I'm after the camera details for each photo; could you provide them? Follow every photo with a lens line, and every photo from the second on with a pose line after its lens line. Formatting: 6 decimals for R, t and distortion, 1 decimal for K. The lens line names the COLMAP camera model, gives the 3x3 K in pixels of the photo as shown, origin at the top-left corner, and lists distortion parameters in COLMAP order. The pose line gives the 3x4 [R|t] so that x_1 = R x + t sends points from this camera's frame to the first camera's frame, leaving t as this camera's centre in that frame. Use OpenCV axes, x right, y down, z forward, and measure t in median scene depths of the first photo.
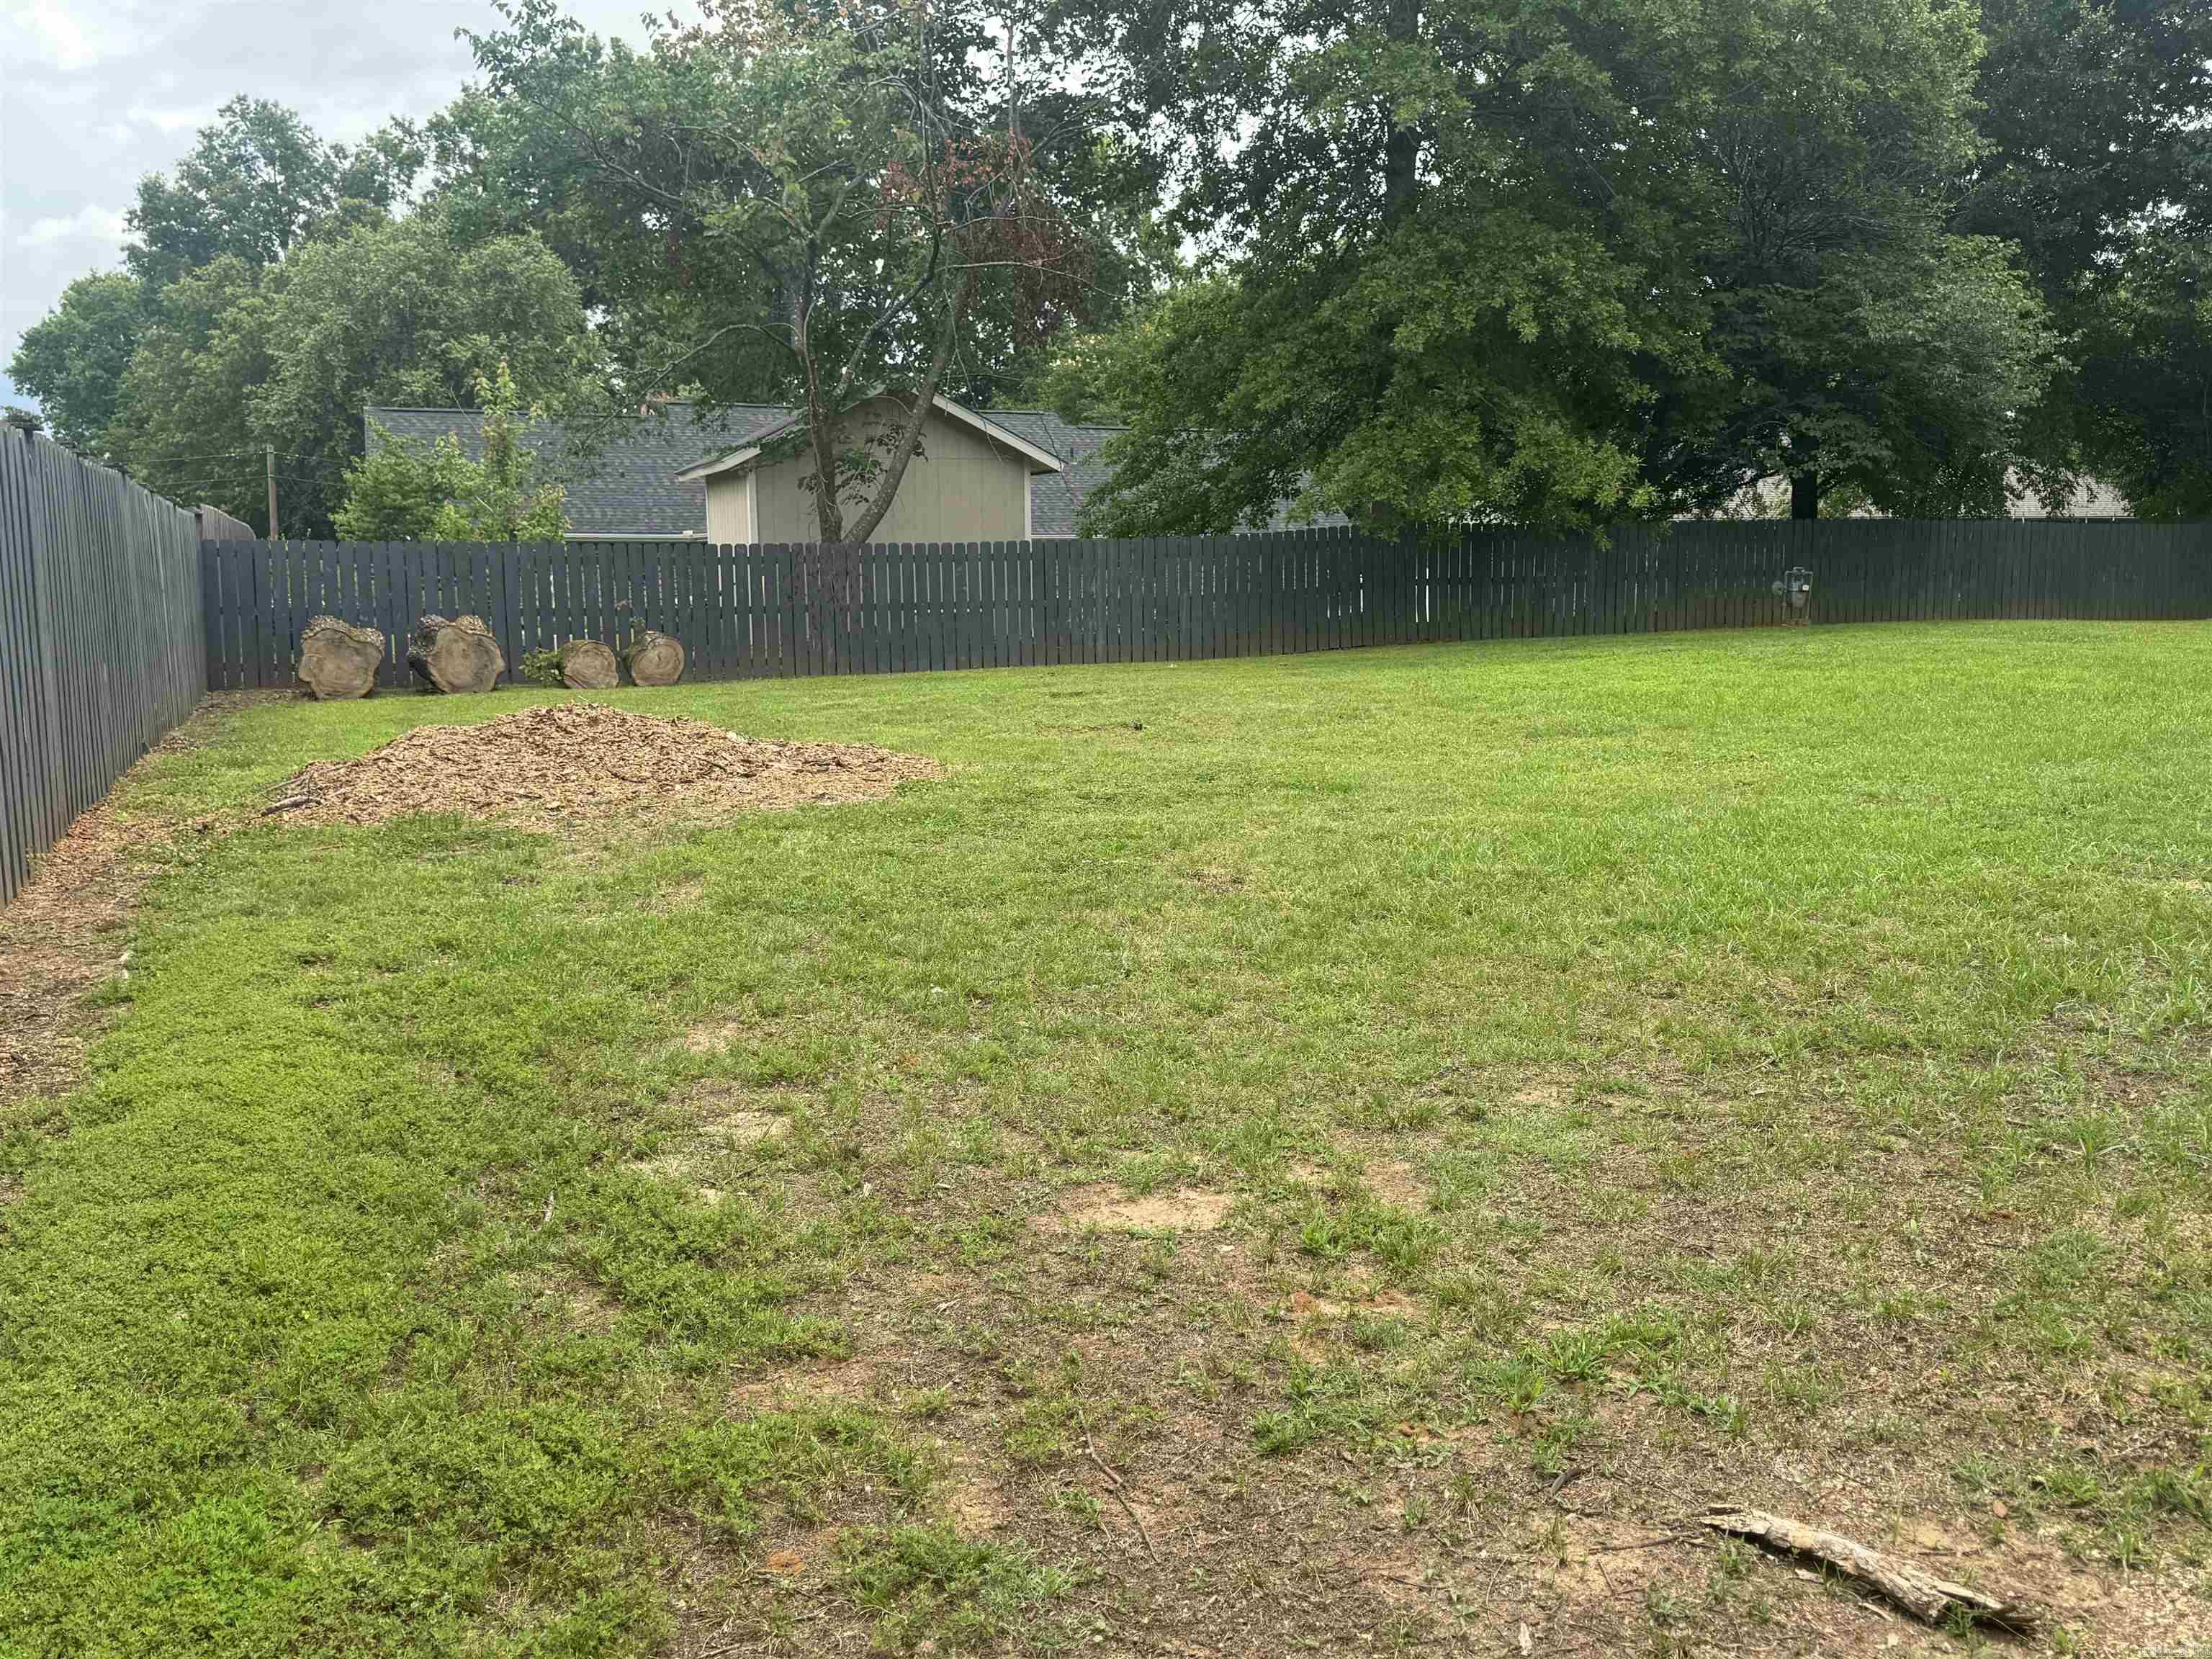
lens RADIAL K [[1929.8, 0, 1098.3], [0, 1929.8, 832.1], [0, 0, 1]] dist [0.122503, -0.198900]
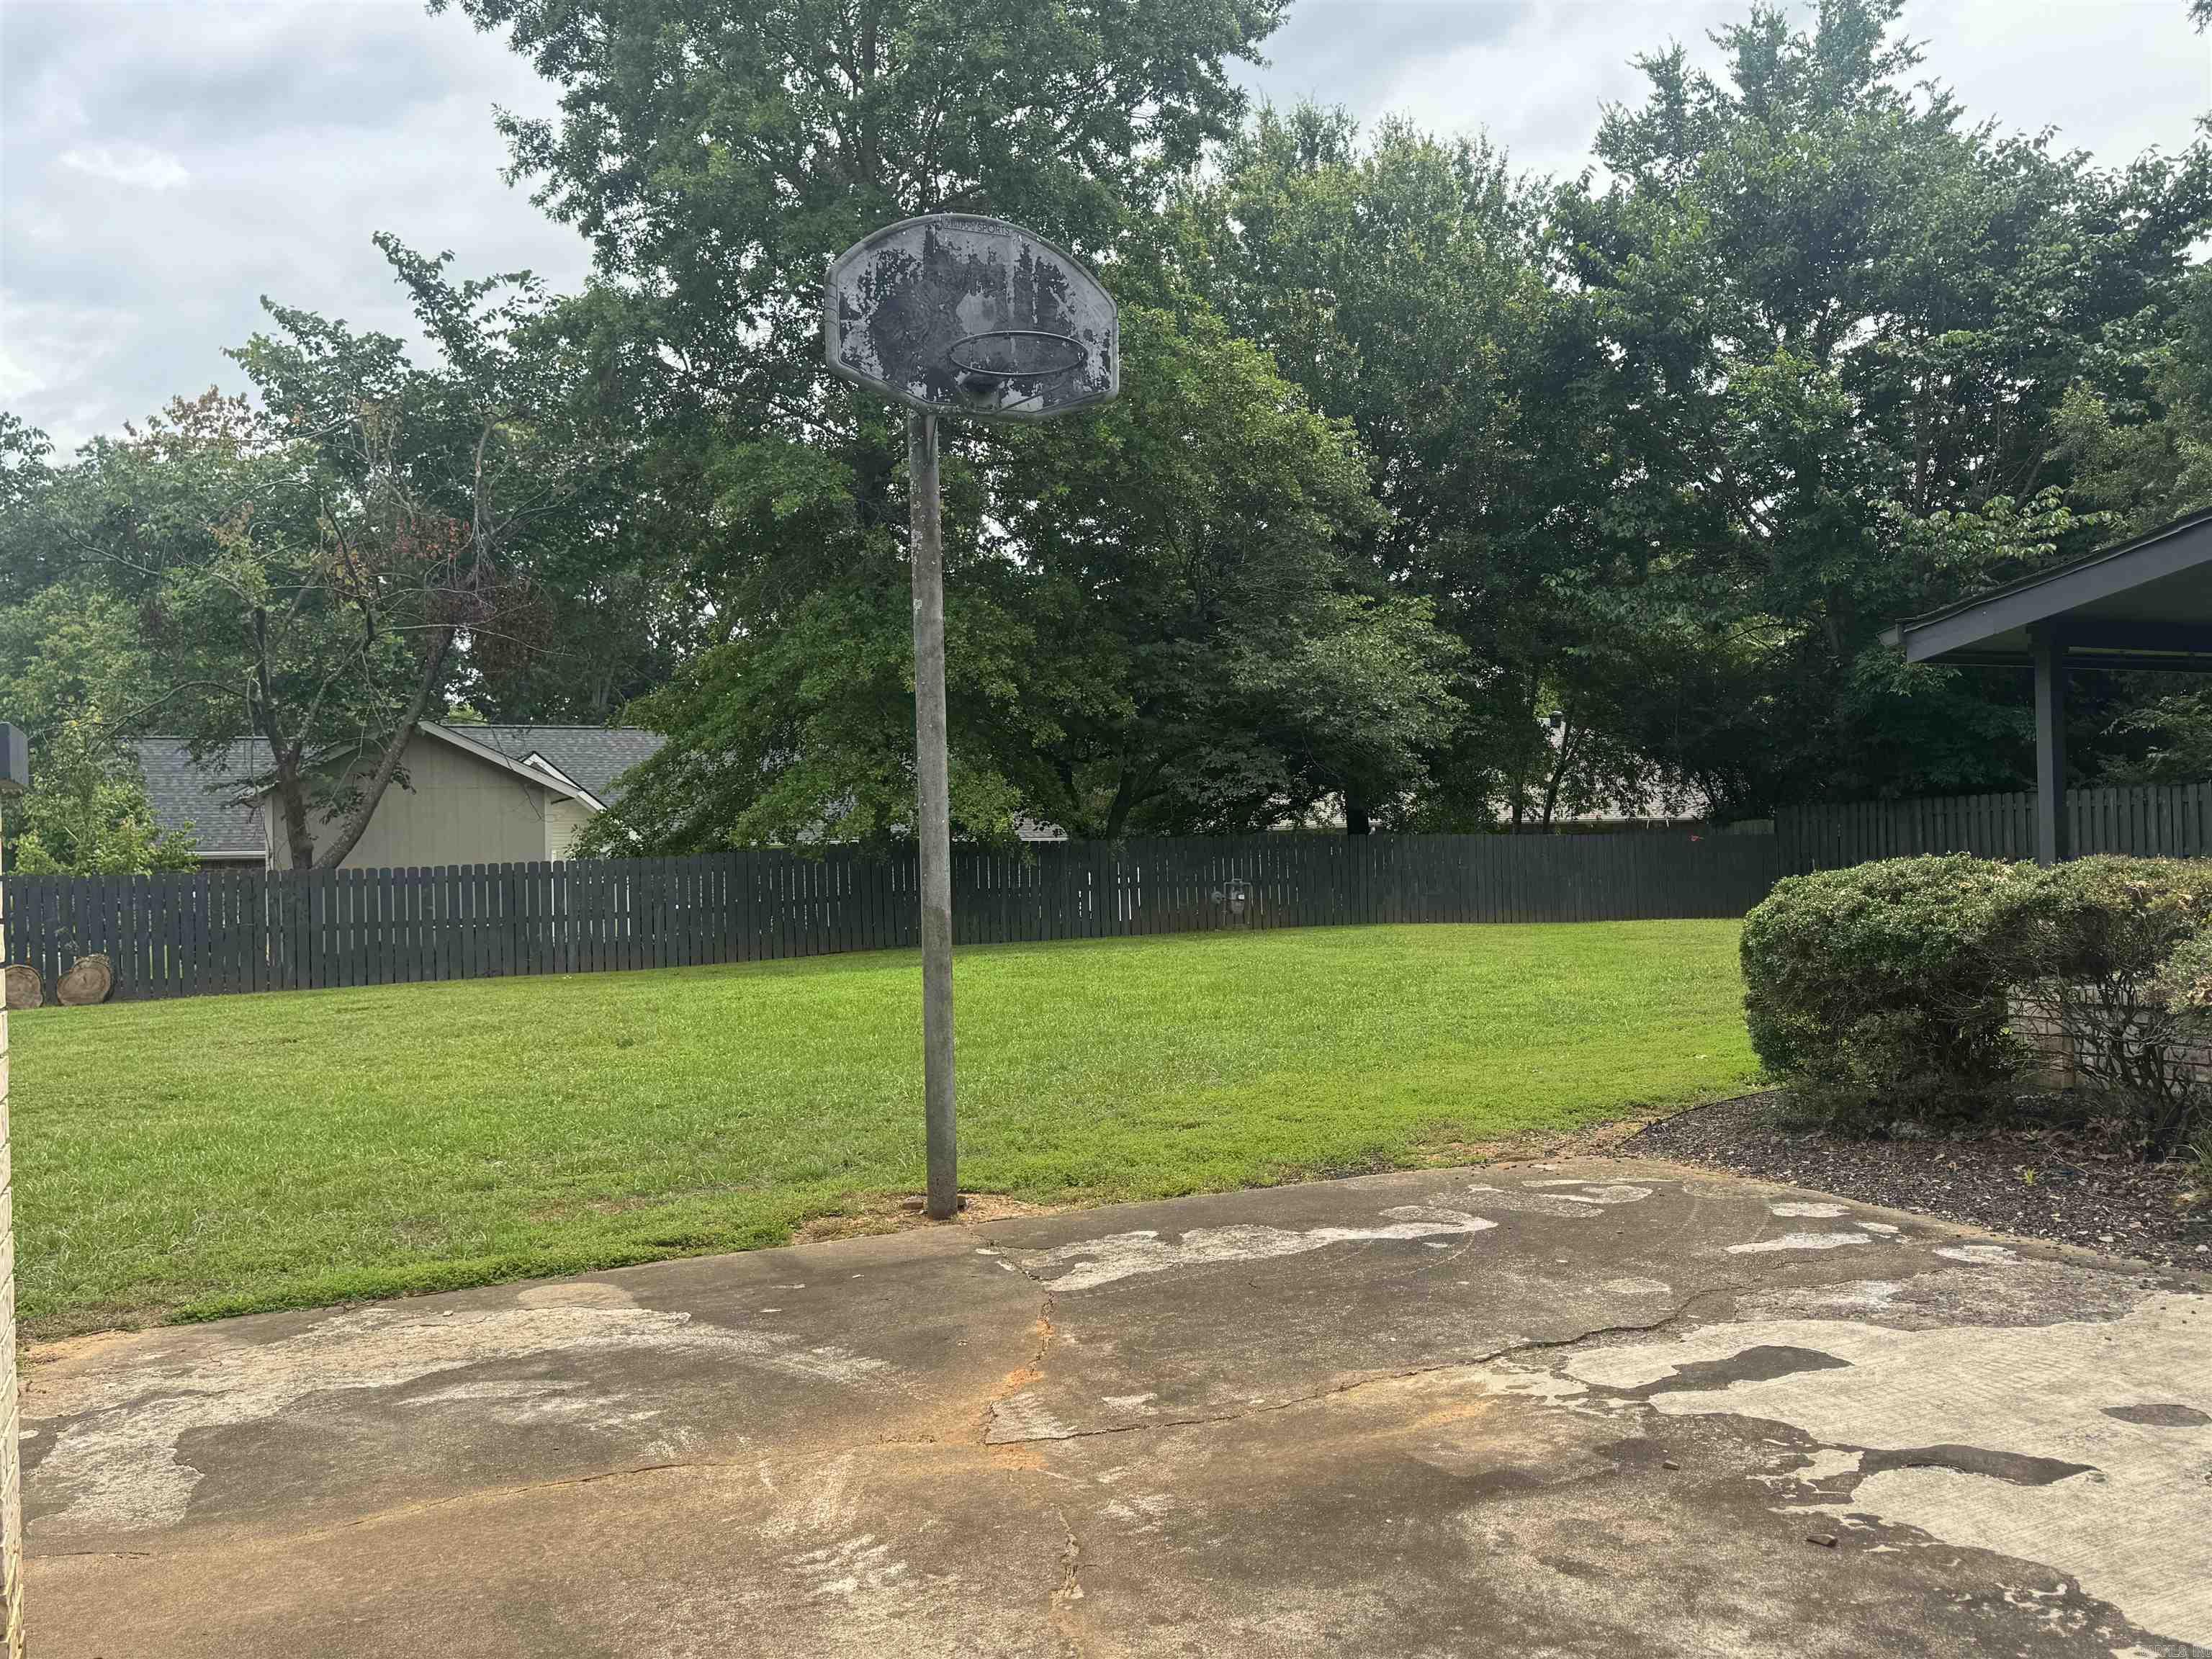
lens RADIAL K [[1929.8, 0, 1158.9], [0, 1929.8, 822.5], [0, 0, 1]] dist [0.122503, -0.198900]
pose [[0.999106, -0.011259, 0.040745, 0.334076], [0.017325, 0.988271, -0.151721, 0.001389], [-0.038559, 0.152292, 0.987583, -0.129310]]
